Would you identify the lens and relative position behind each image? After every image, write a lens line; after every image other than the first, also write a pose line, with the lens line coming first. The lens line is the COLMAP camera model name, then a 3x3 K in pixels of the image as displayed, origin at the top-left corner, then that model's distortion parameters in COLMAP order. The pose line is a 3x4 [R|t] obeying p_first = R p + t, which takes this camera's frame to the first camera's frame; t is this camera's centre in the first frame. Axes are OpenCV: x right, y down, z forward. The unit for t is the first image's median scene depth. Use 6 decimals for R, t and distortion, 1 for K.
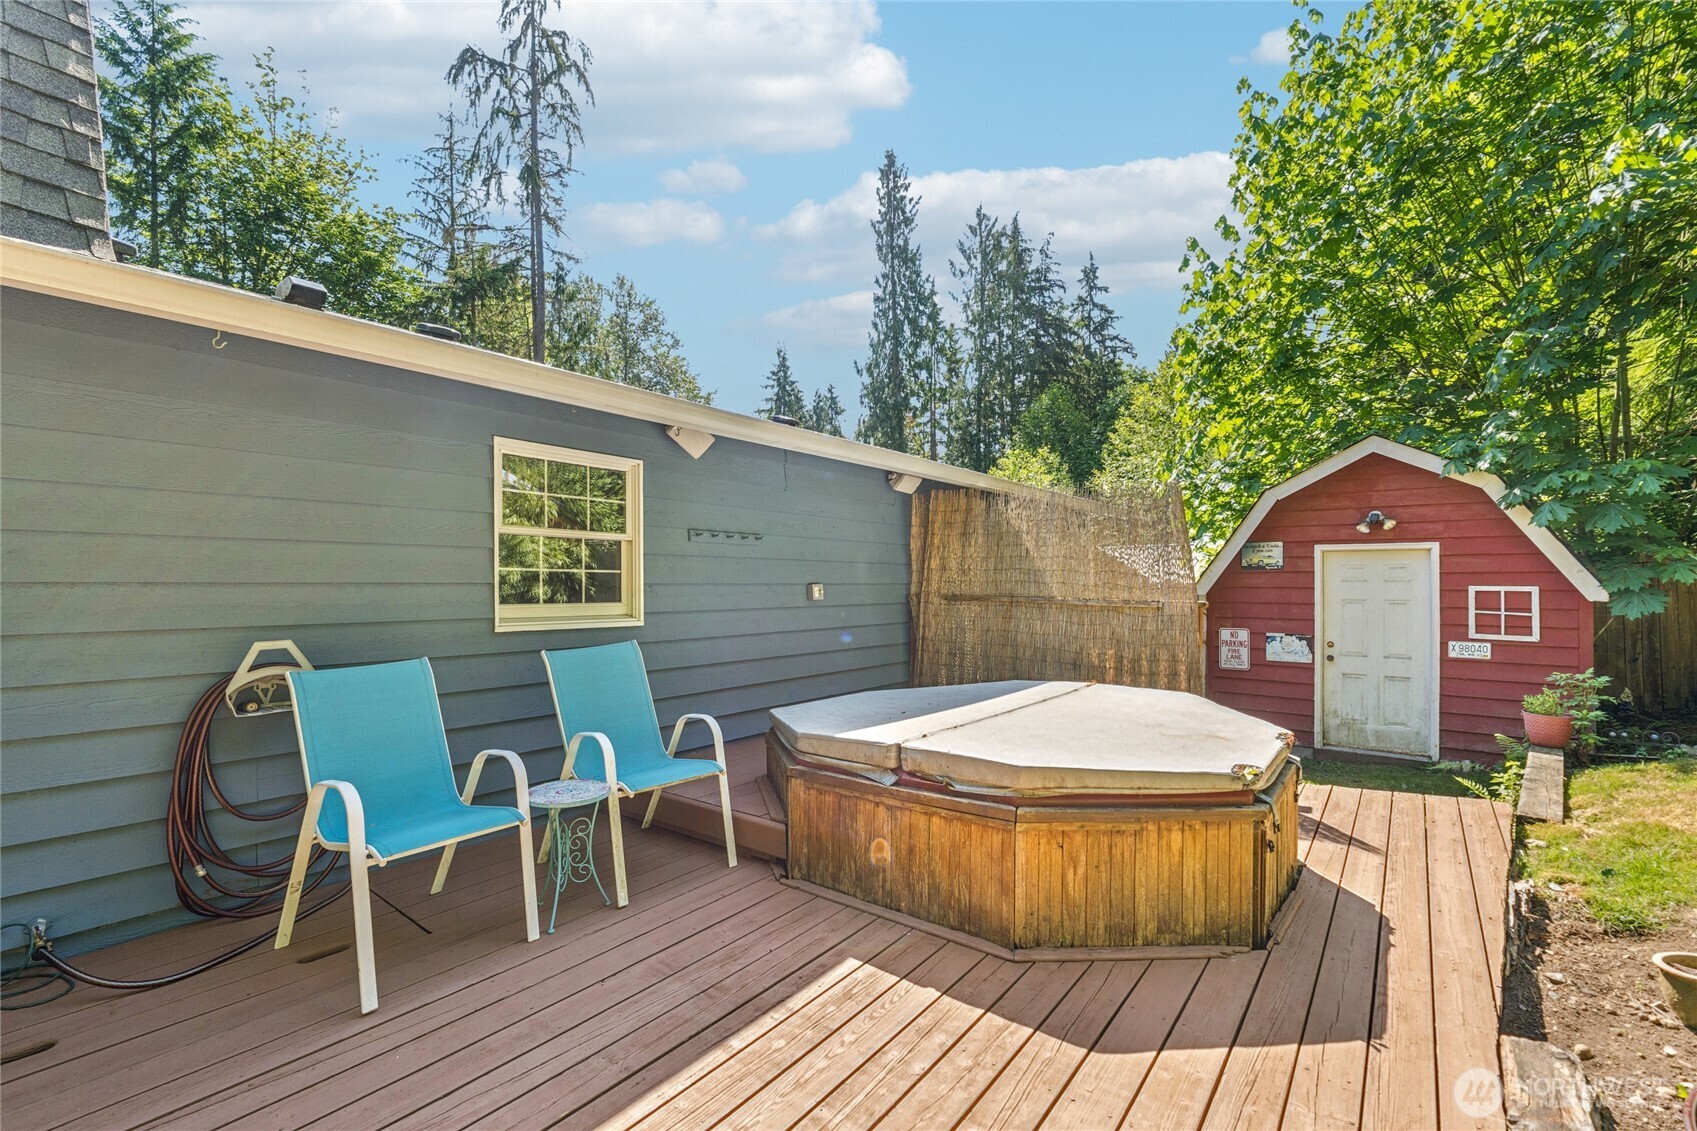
lens RADIAL K [[706.0, 0, 841.0], [0, 706.0, 600.9], [0, 0, 1]] dist [-0.001922, 0.000340]
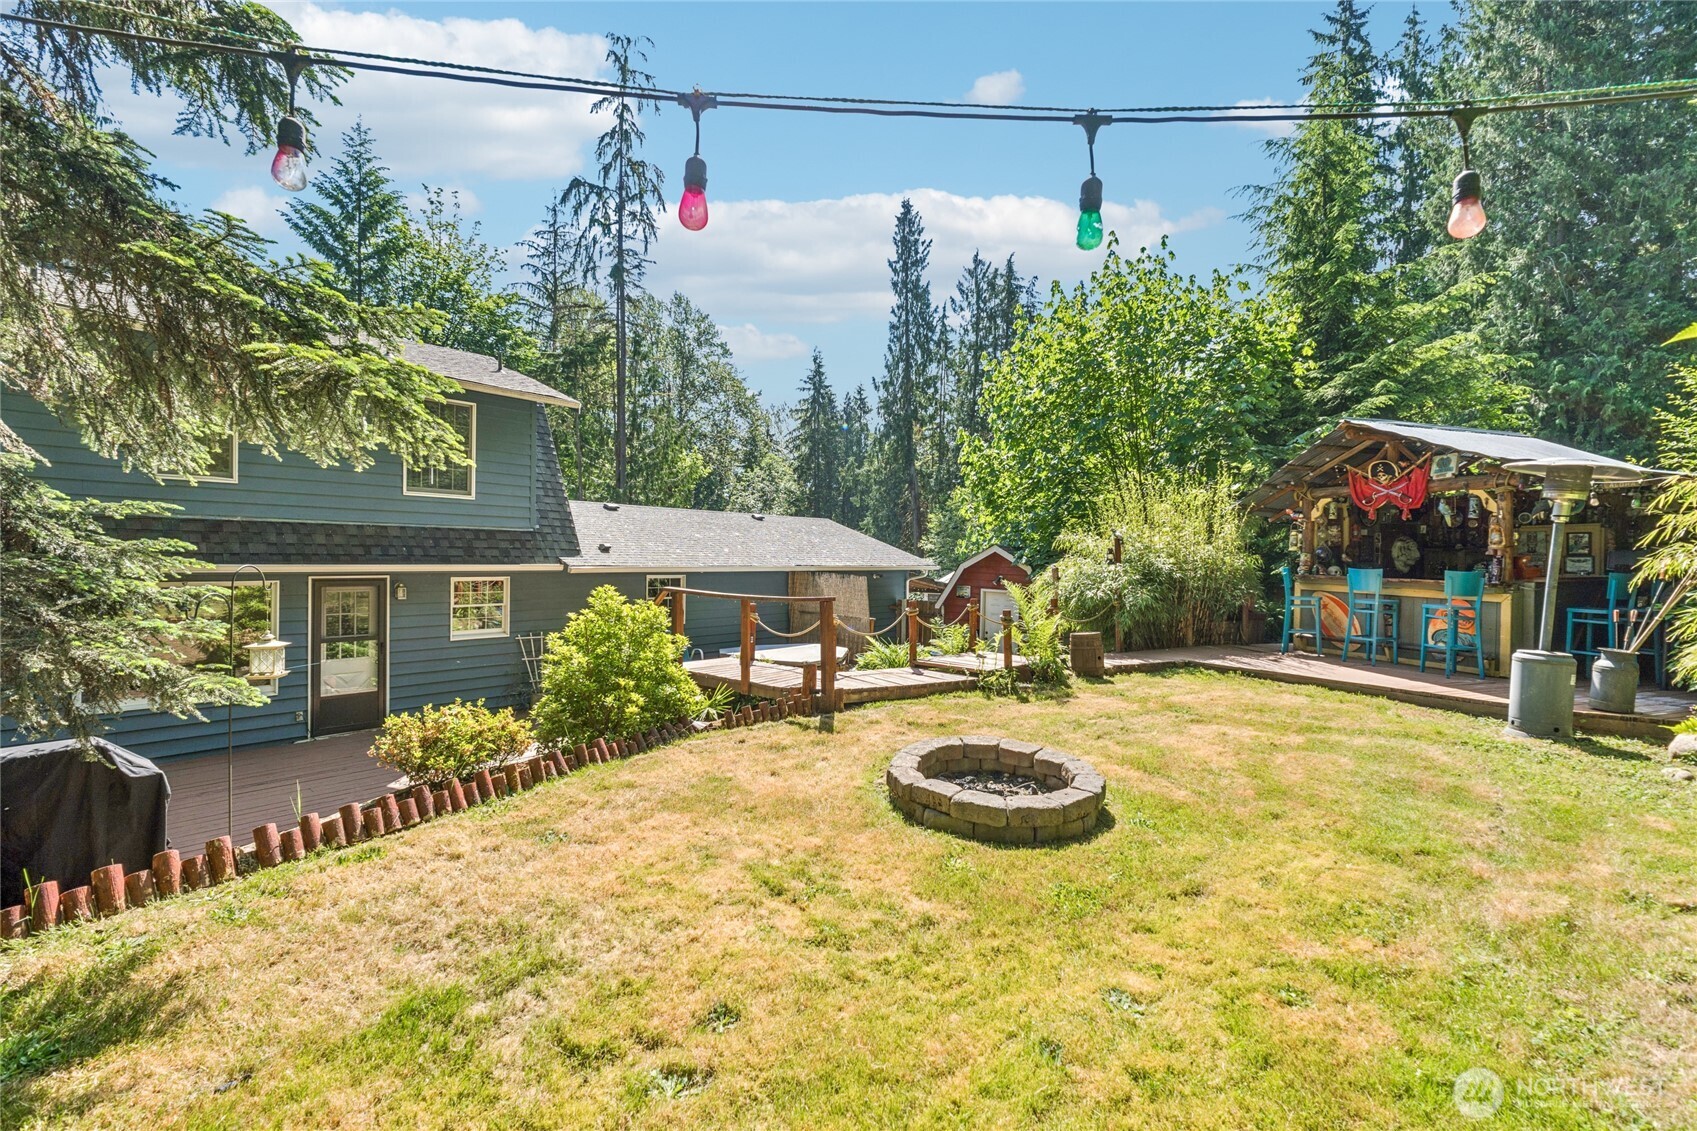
lens RADIAL K [[706.0, 0, 844.8], [0, 706.0, 556.9], [0, 0, 1]] dist [-0.001922, 0.000340]
pose [[0.997965, 0.012946, -0.062436, 0.070579], [-0.014161, 0.999718, -0.019064, -0.024846], [0.062171, 0.019909, 0.997867, -0.253810]]
